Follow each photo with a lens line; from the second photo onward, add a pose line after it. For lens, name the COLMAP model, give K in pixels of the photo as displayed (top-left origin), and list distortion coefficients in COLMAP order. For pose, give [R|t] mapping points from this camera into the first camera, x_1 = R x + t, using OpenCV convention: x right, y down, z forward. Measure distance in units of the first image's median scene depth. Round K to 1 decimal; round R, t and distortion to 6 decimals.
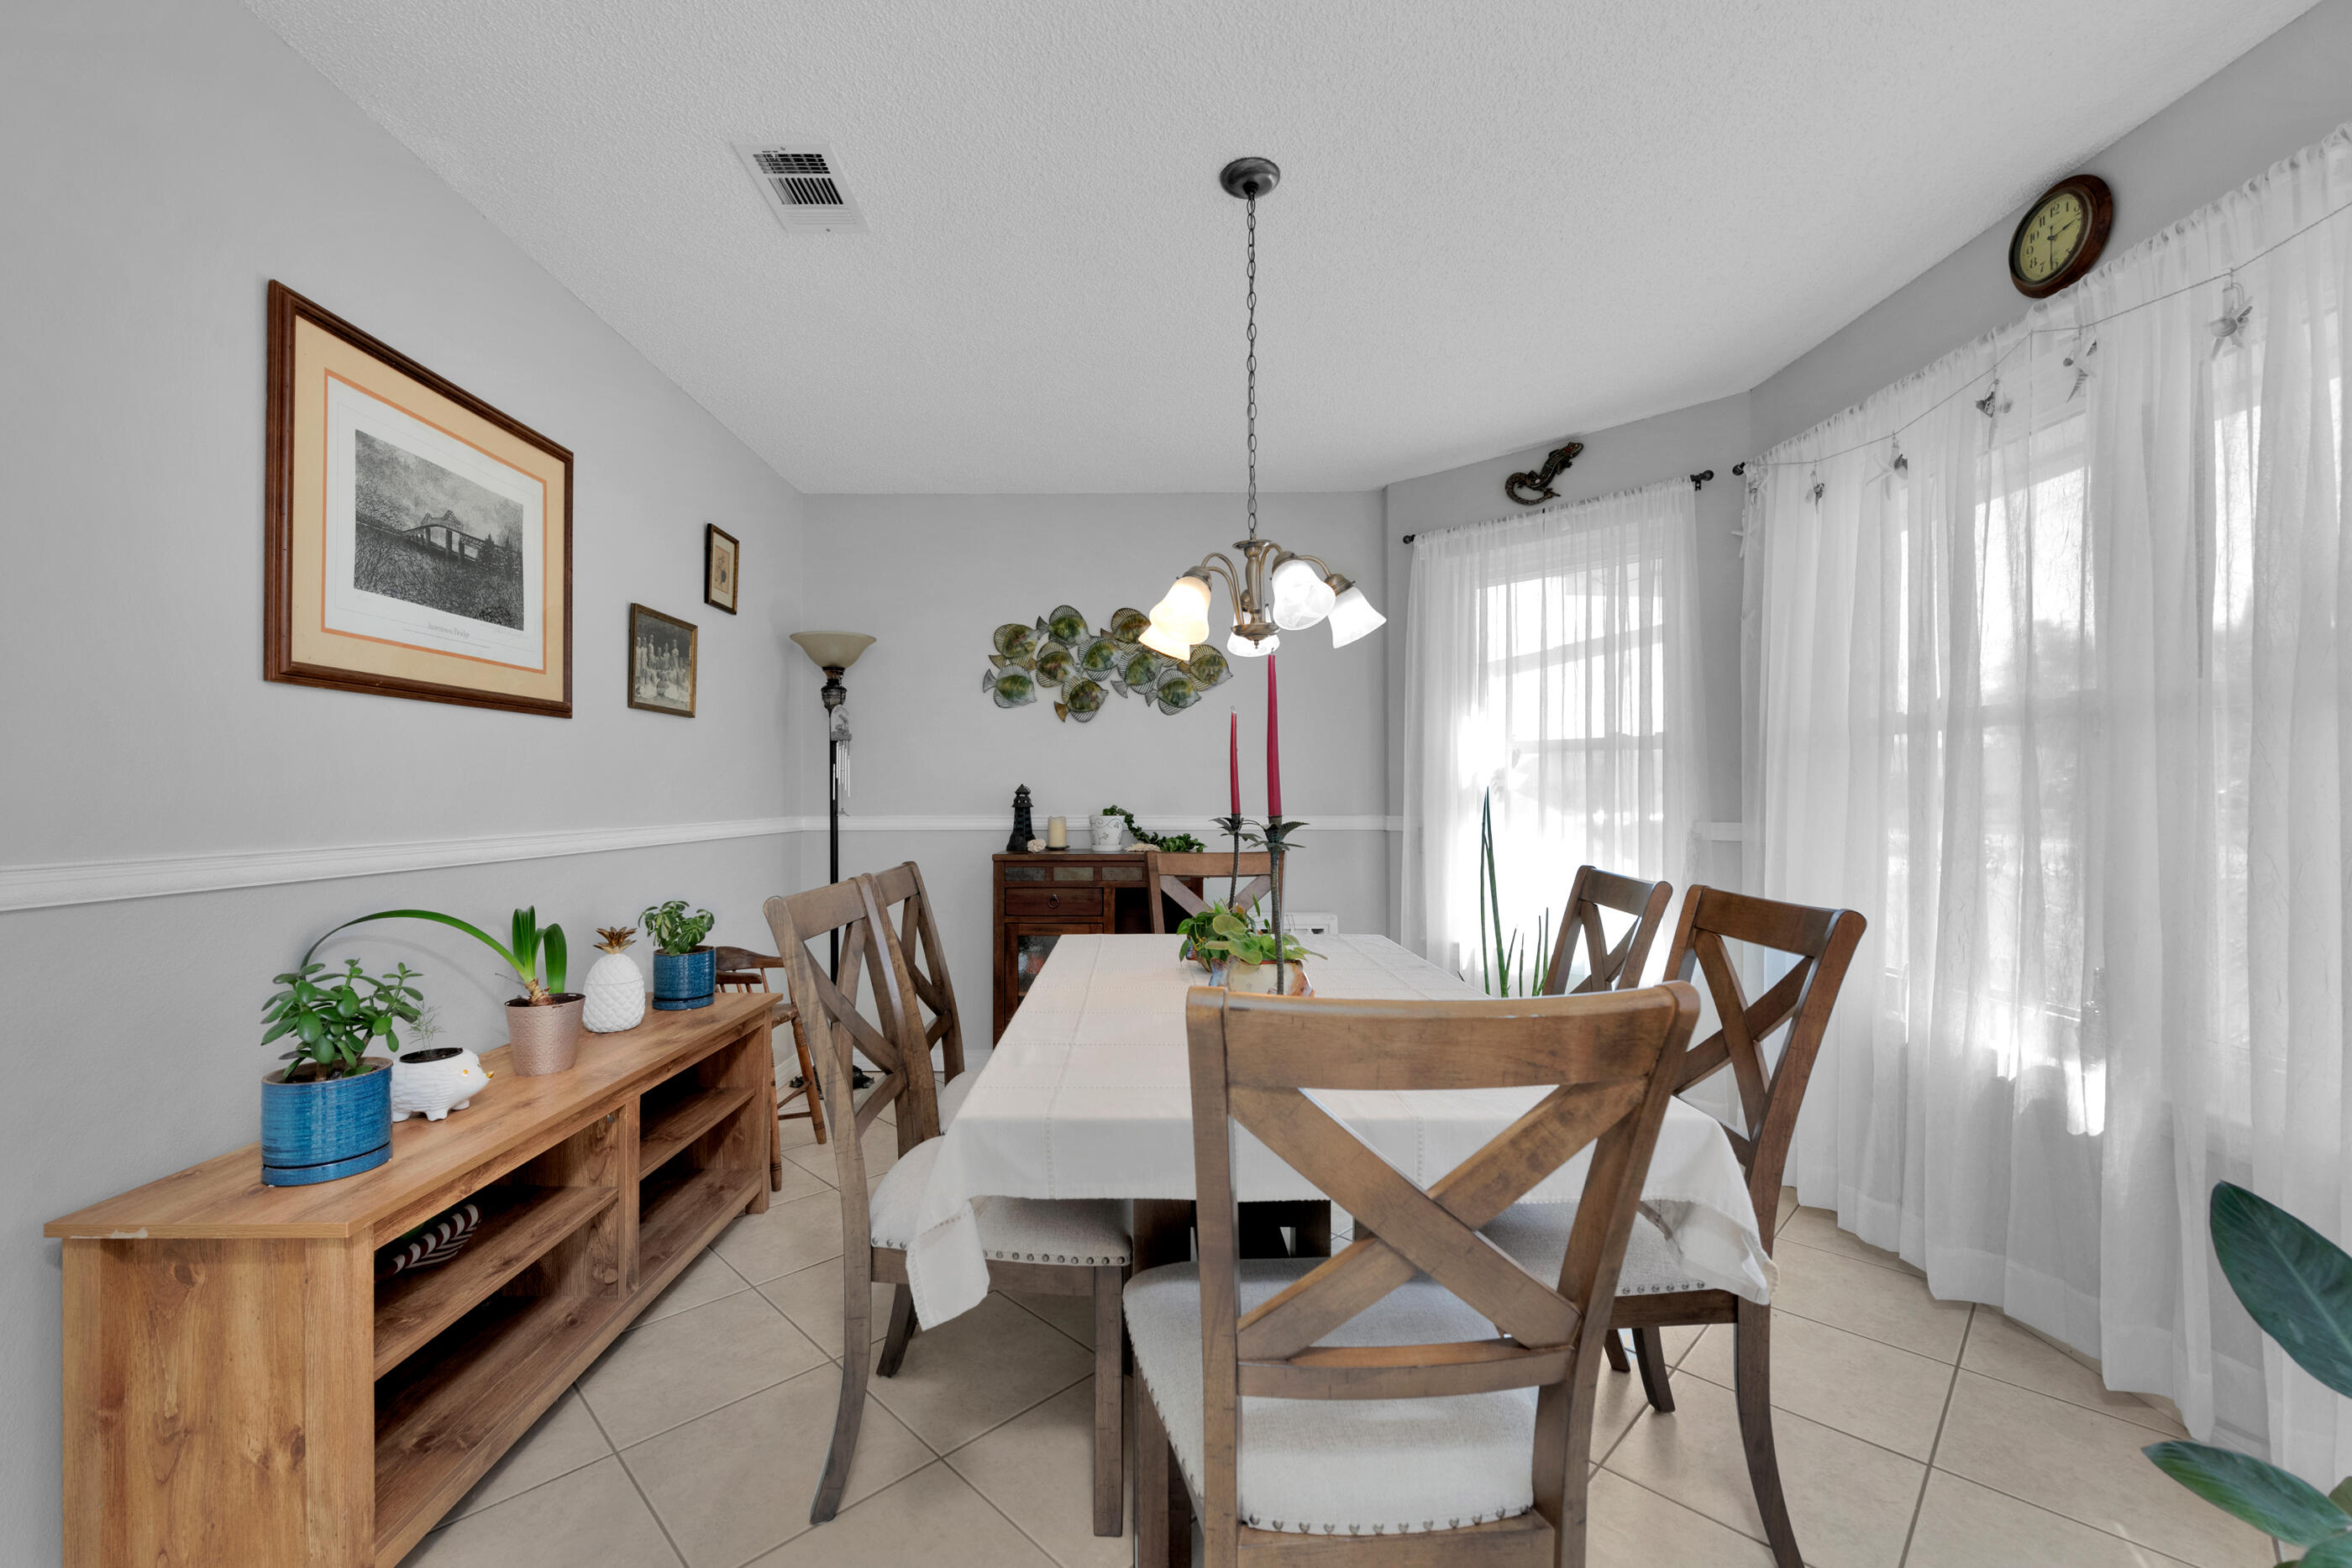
lens RADIAL K [[909.5, 0, 1161.8], [0, 909.5, 785.0], [0, 0, 1]] dist [-0.001603, -0.002672]
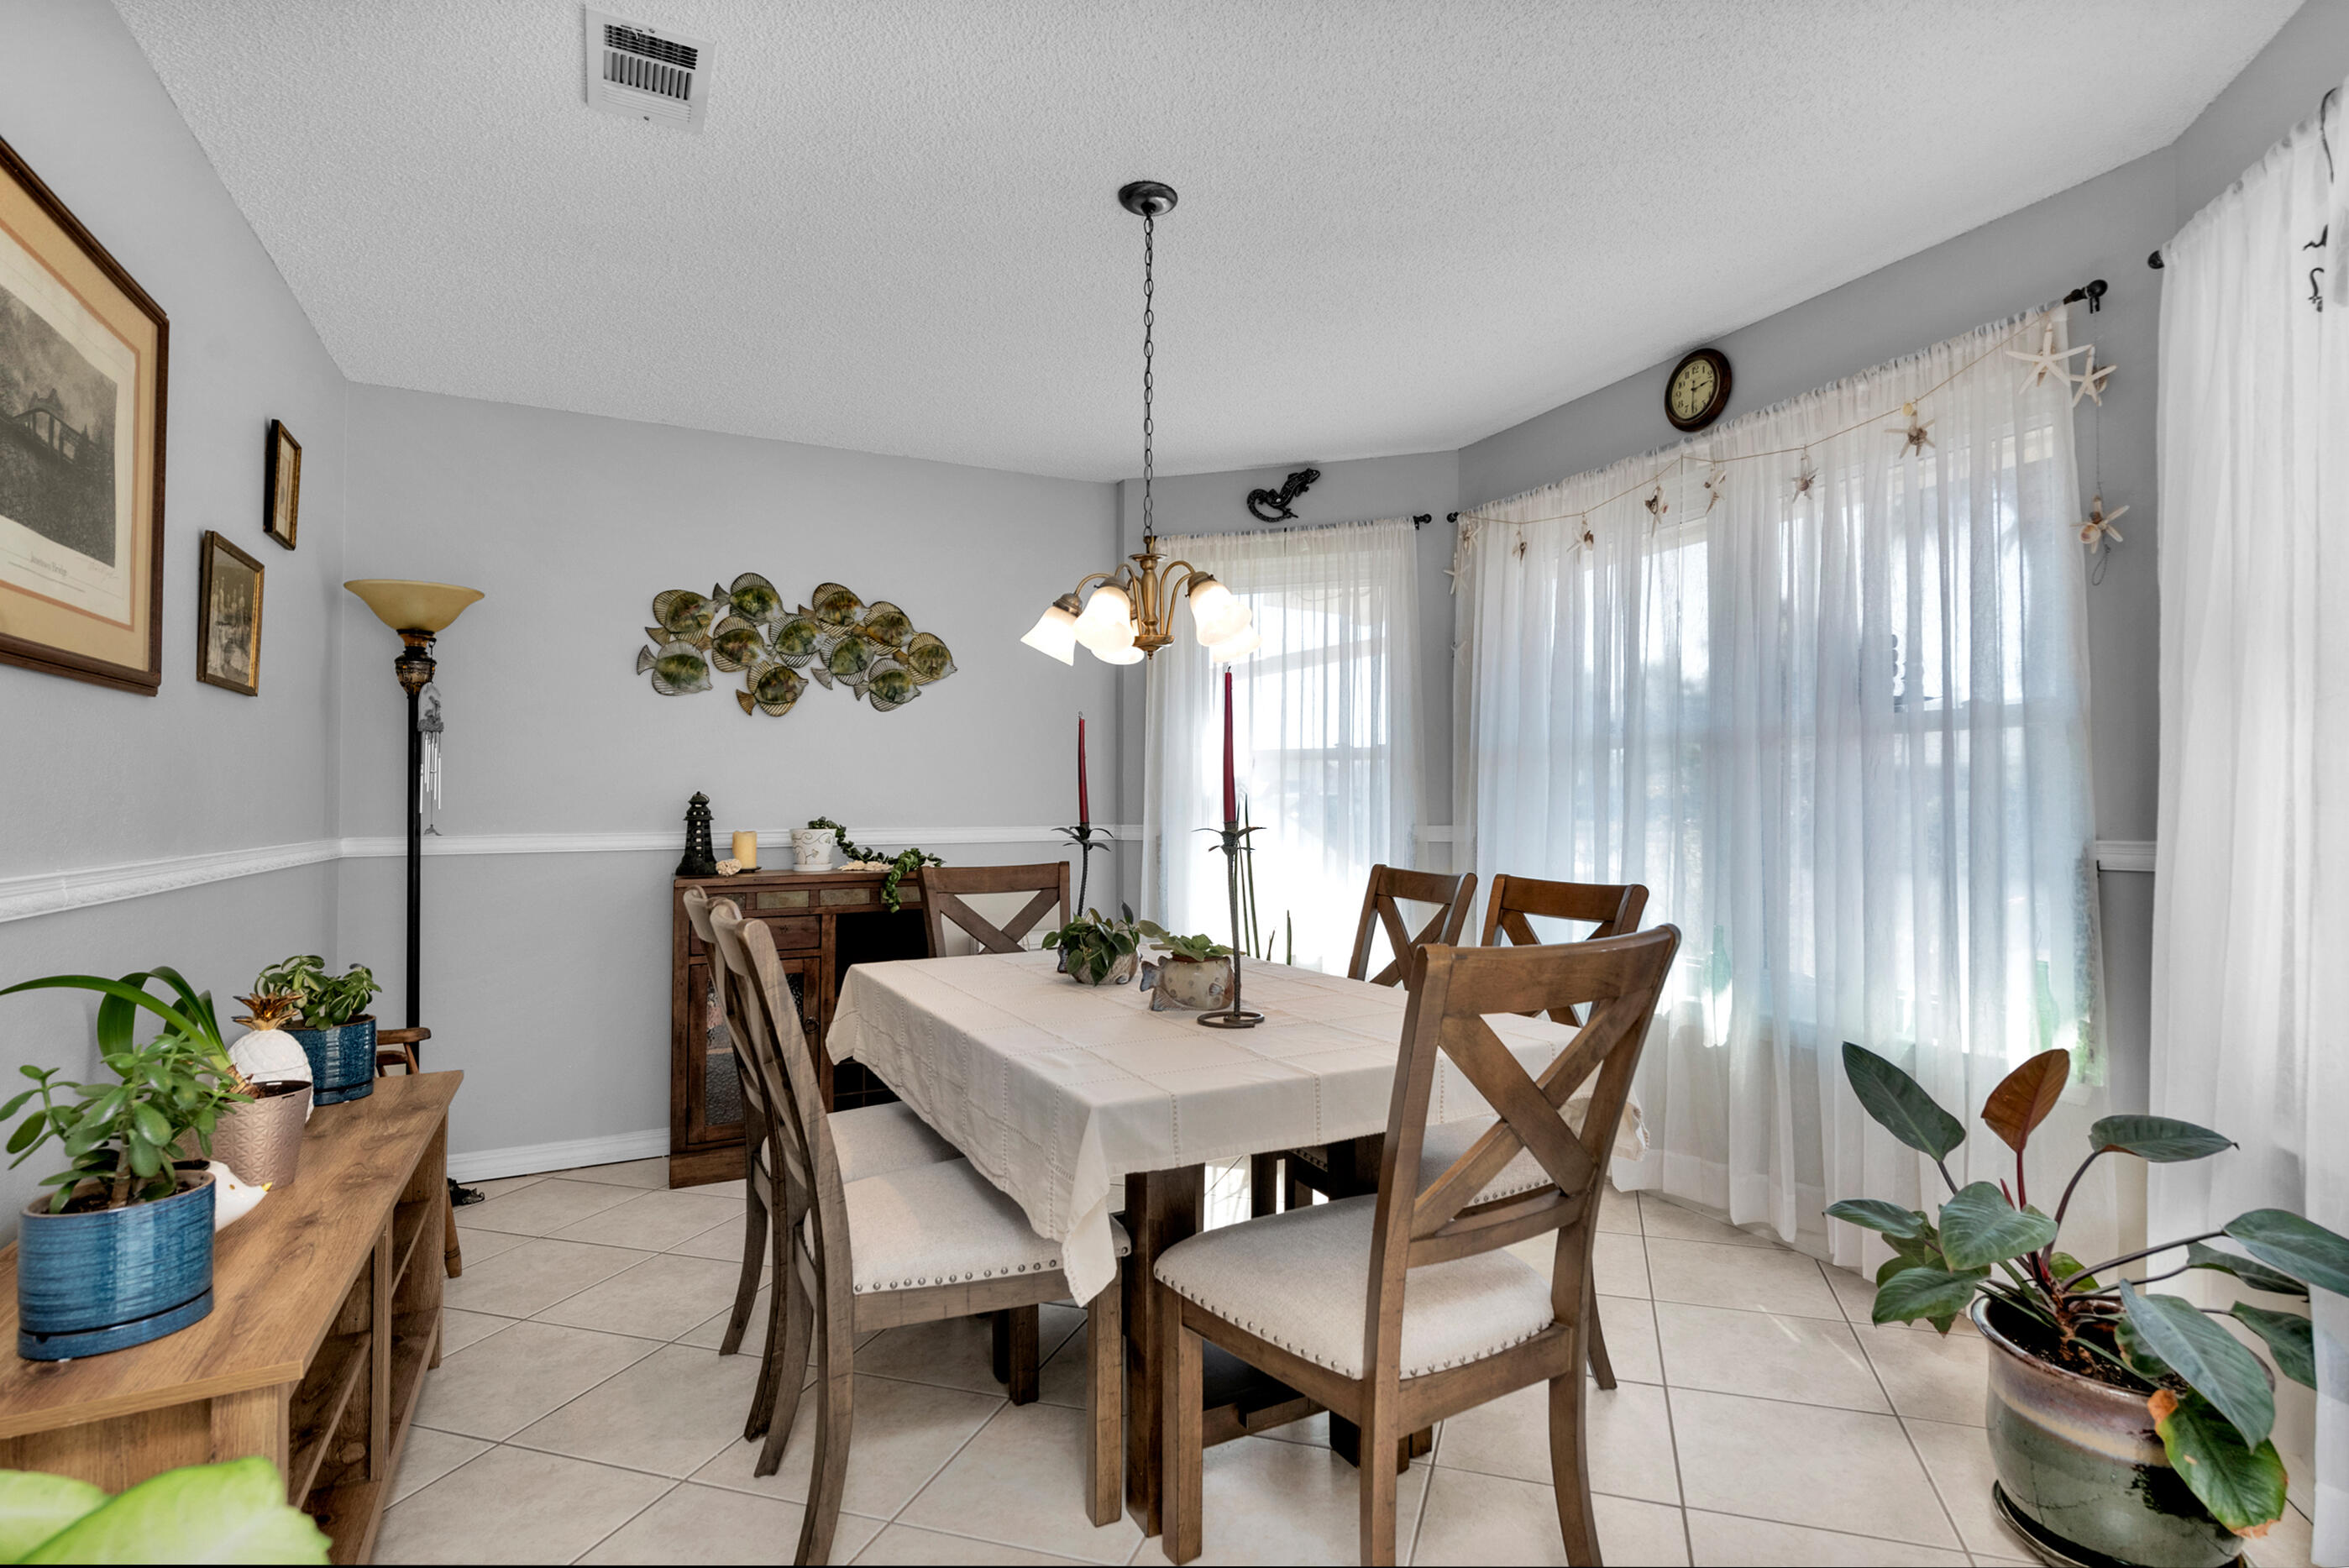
lens RADIAL K [[1100.0, 0, 1179.9], [0, 1100.0, 787.3], [0, 0, 1]] dist [0.000120, -0.002704]
pose [[0.891455, 0.001494, 0.453107, -0.336218], [0.000319, 0.999992, -0.003925, -0.001141], [-0.453109, 0.003643, 0.891448, -0.090818]]
